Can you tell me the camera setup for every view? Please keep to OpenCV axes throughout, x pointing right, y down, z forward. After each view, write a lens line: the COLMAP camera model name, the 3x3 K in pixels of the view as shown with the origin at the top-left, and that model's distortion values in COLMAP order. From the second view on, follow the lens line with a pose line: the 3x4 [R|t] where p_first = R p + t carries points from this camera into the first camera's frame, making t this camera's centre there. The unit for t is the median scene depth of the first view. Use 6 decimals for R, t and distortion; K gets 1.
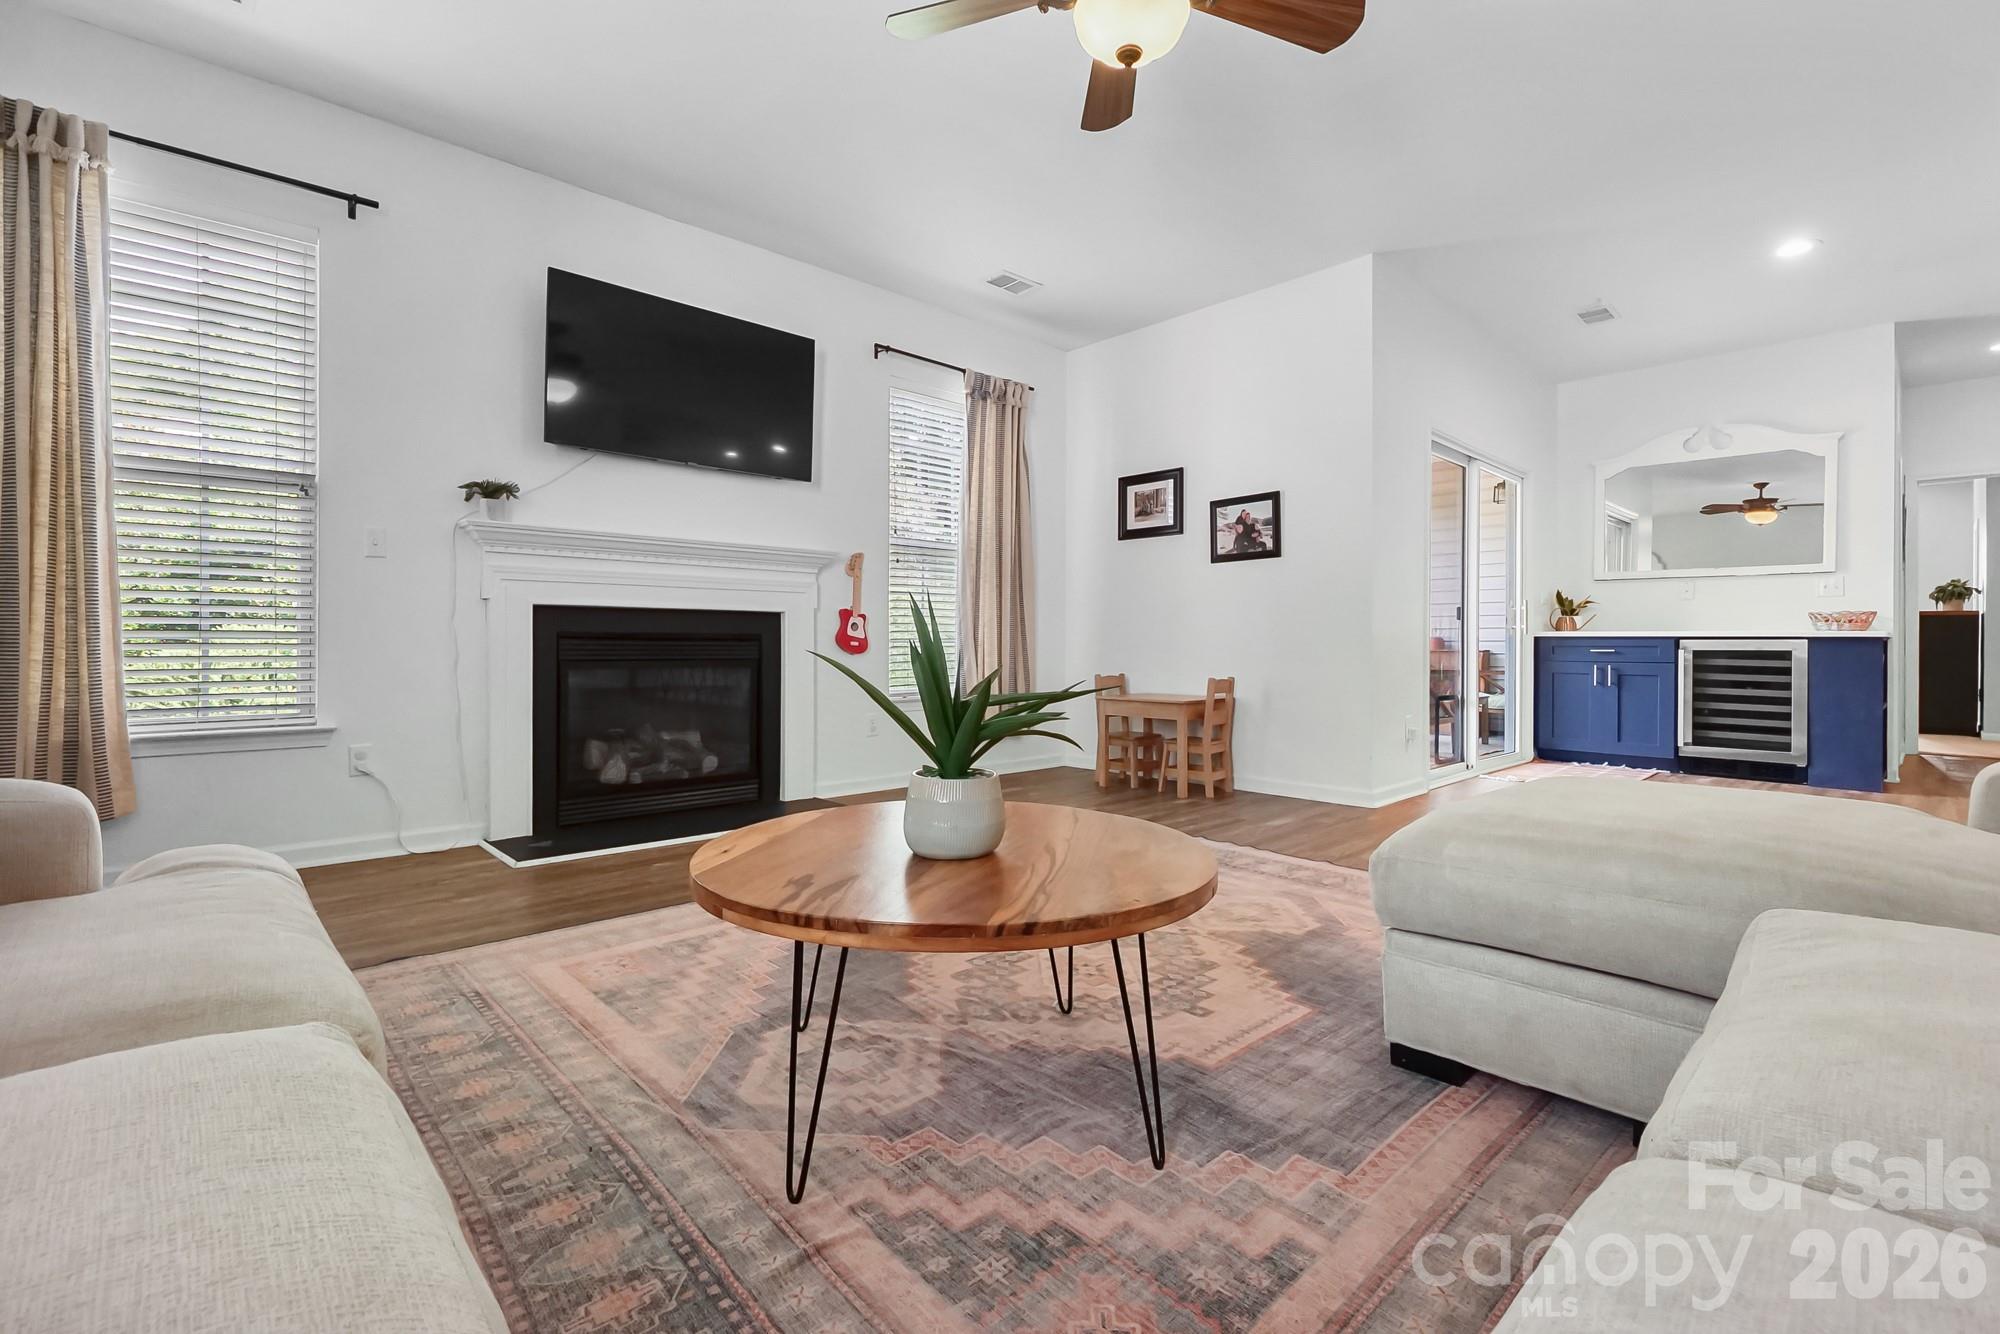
lens RADIAL K [[880.9, 0, 980.4], [0, 880.9, 645.3], [0, 0, 1]] dist [-0.002889, -0.000807]
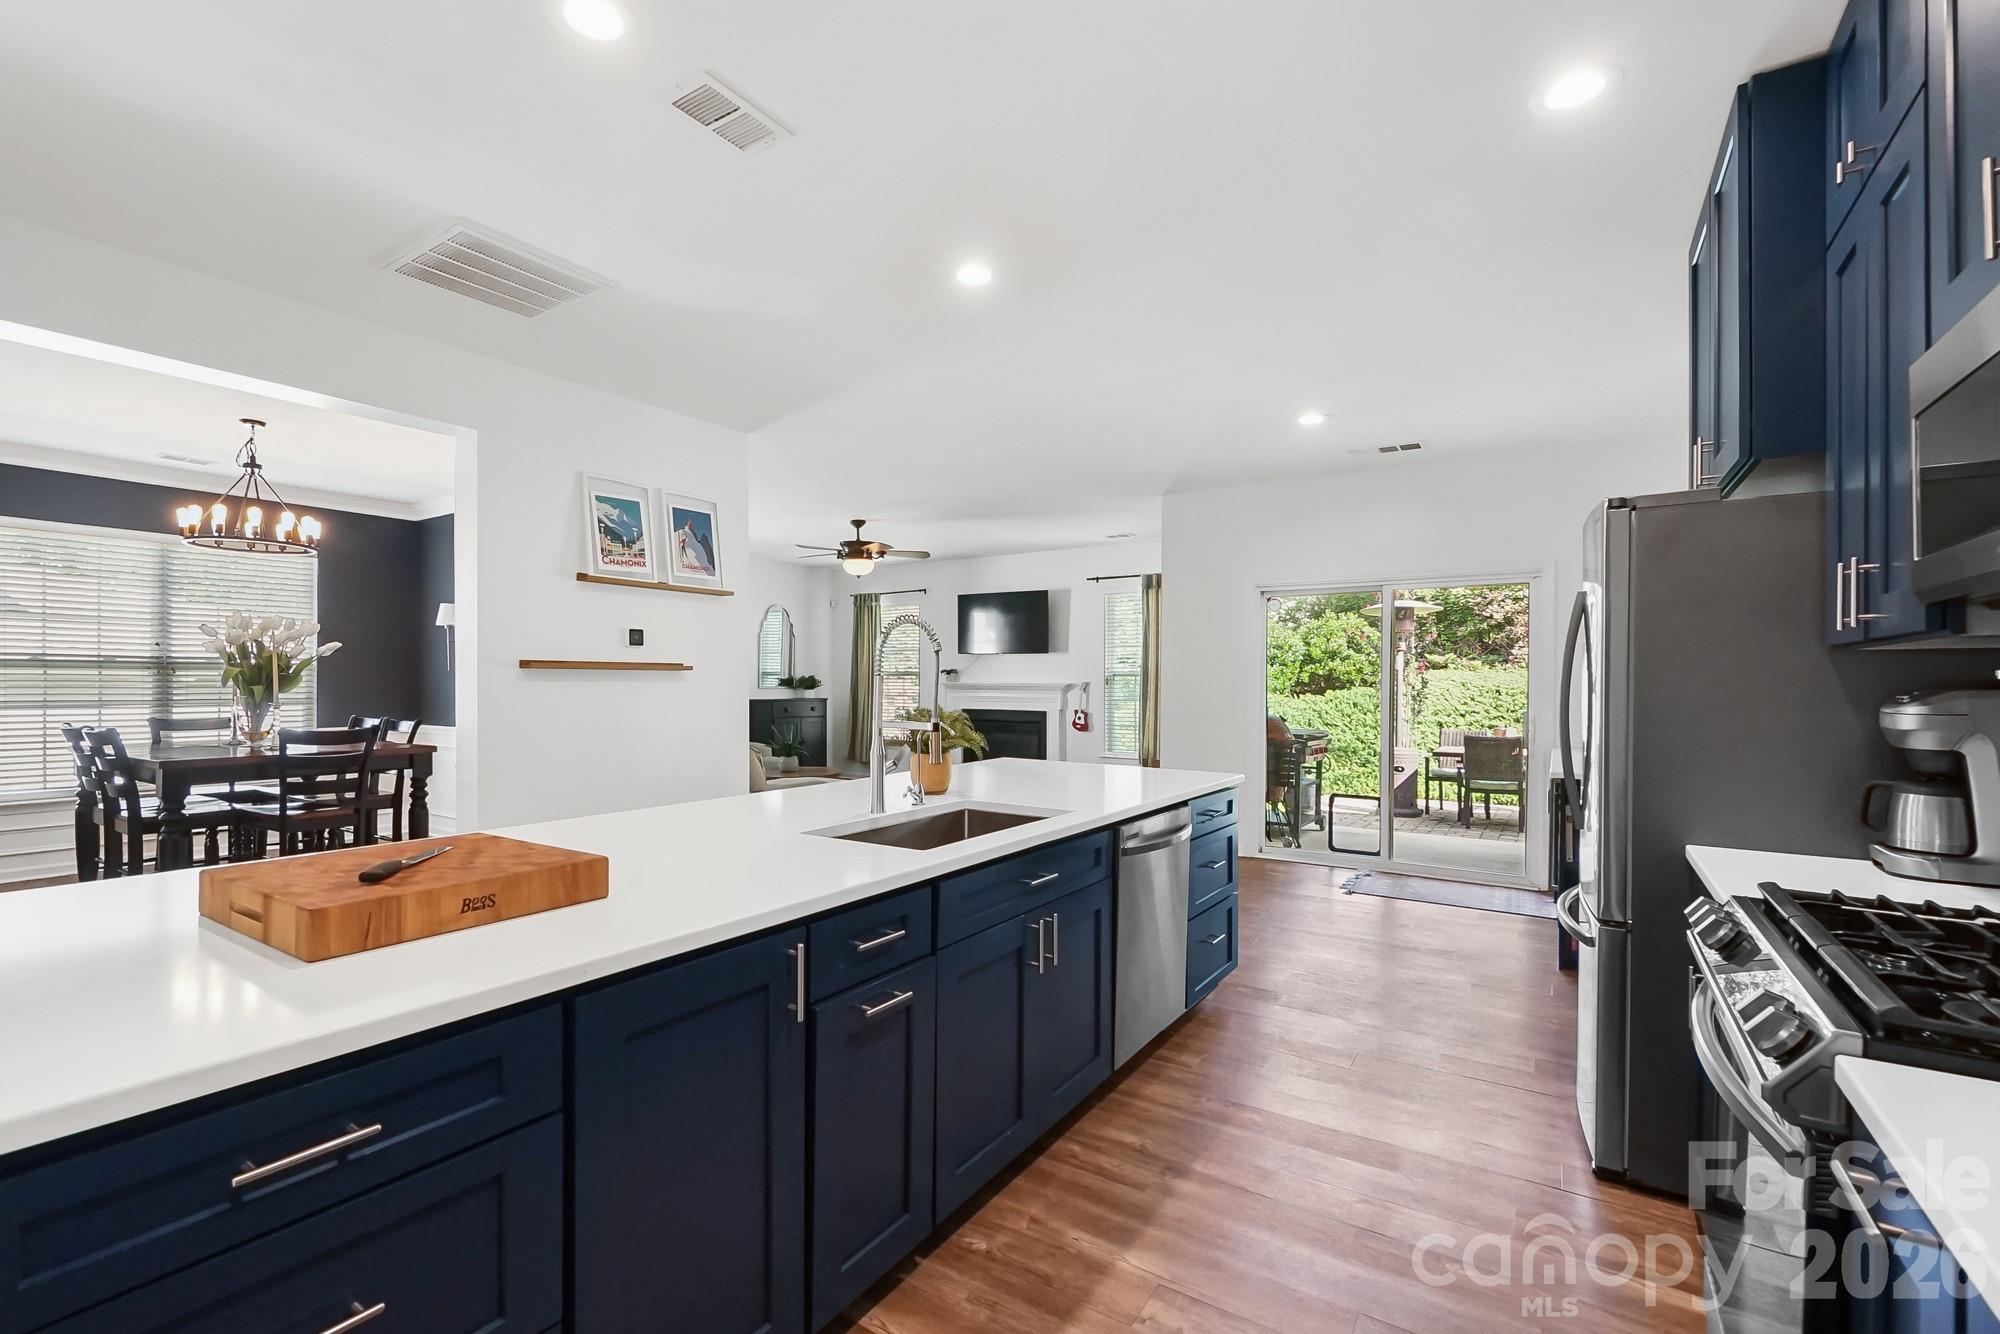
lens RADIAL K [[873.8, 0, 980.3], [0, 873.8, 675.4], [0, 0, 1]] dist [0.002274, -0.000463]
pose [[0.229526, -0.009311, -0.973258, 1.801215], [-0.005049, 0.999929, -0.010757, -0.098805], [0.973290, 0.007383, 0.229462, 0.307561]]
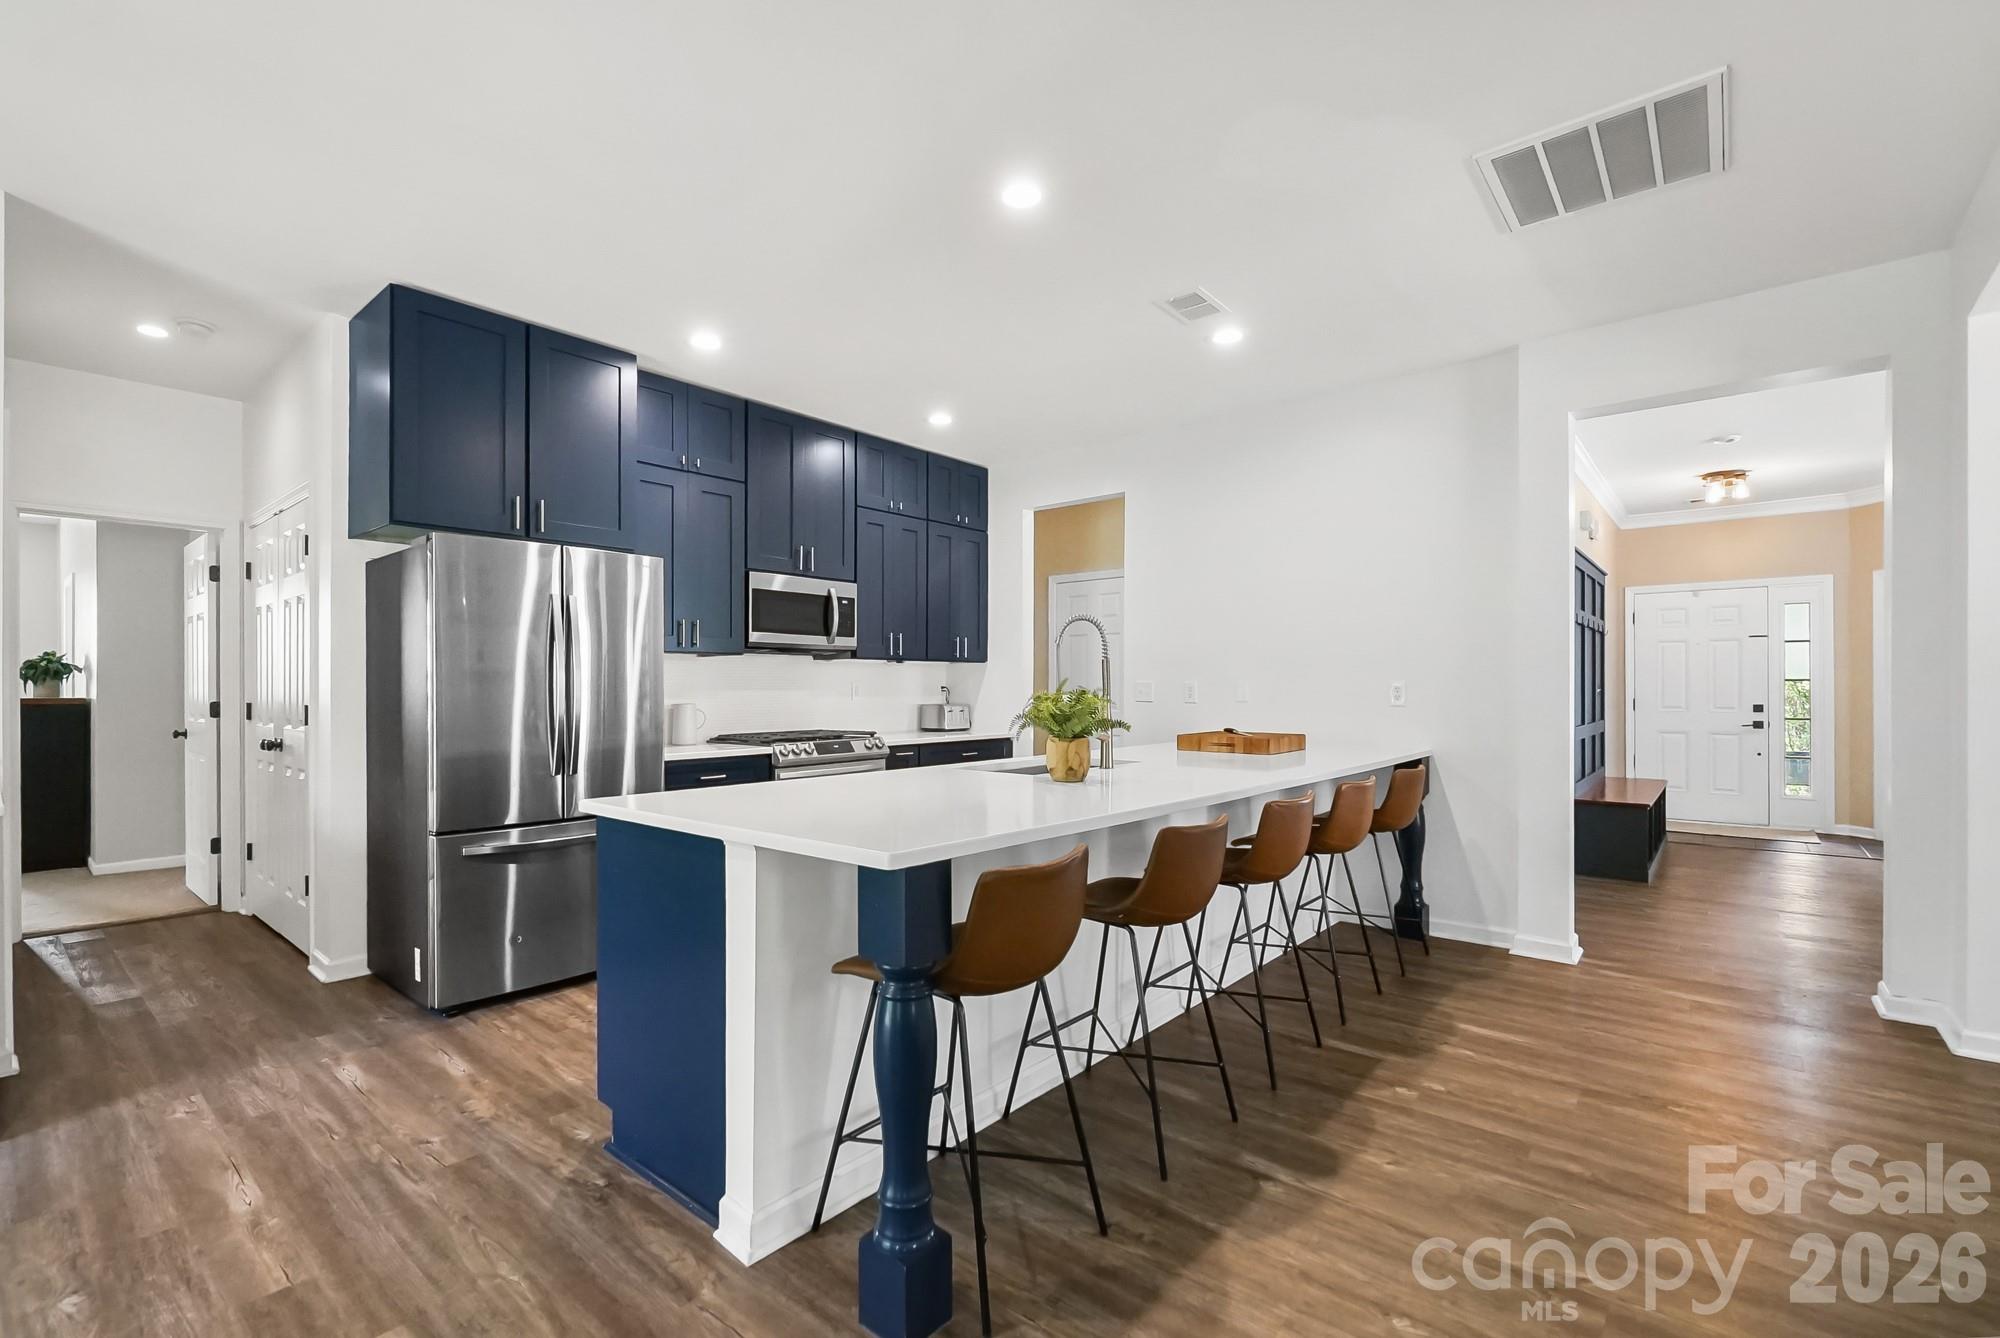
lens RADIAL K [[878.1, 0, 971.2], [0, 878.1, 689.1], [0, 0, 1]] dist [0.000675, 0.000046]
pose [[-0.106981, -0.006334, 0.994241, 0.530589], [0.003169, 0.999972, 0.006712, -0.084510], [-0.994256, 0.003868, -0.106958, 0.556455]]
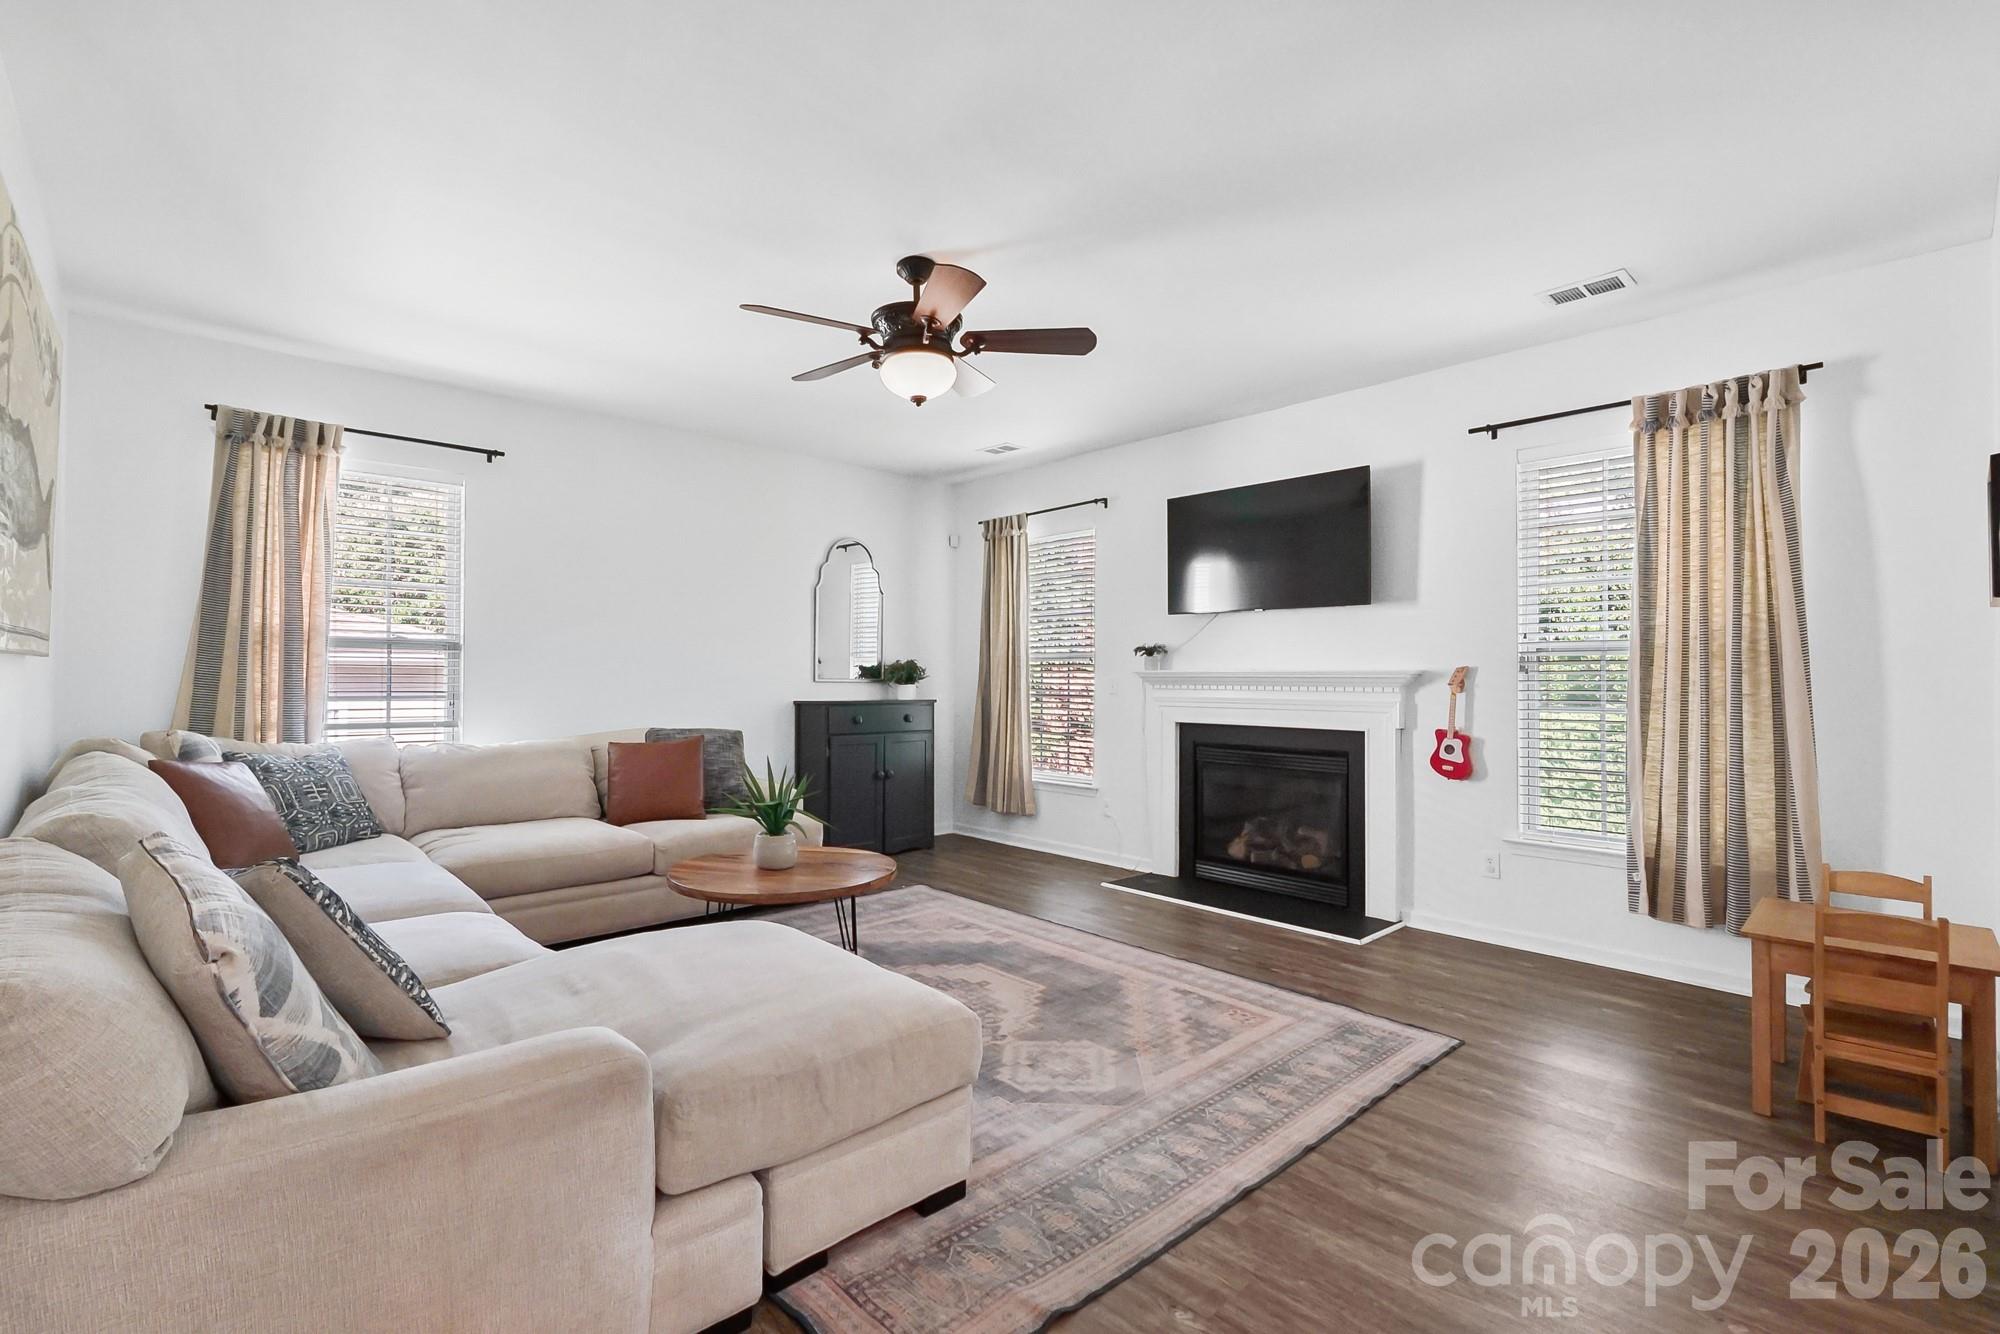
lens RADIAL K [[893.5, 0, 977.8], [0, 893.5, 666.9], [0, 0, 1]] dist [0.002538, 0.000092]
pose [[-0.003287, -0.017914, -0.999834, 0.788503], [-0.007959, 0.999808, -0.017887, -0.086445], [0.999963, 0.007898, -0.003429, 0.518541]]
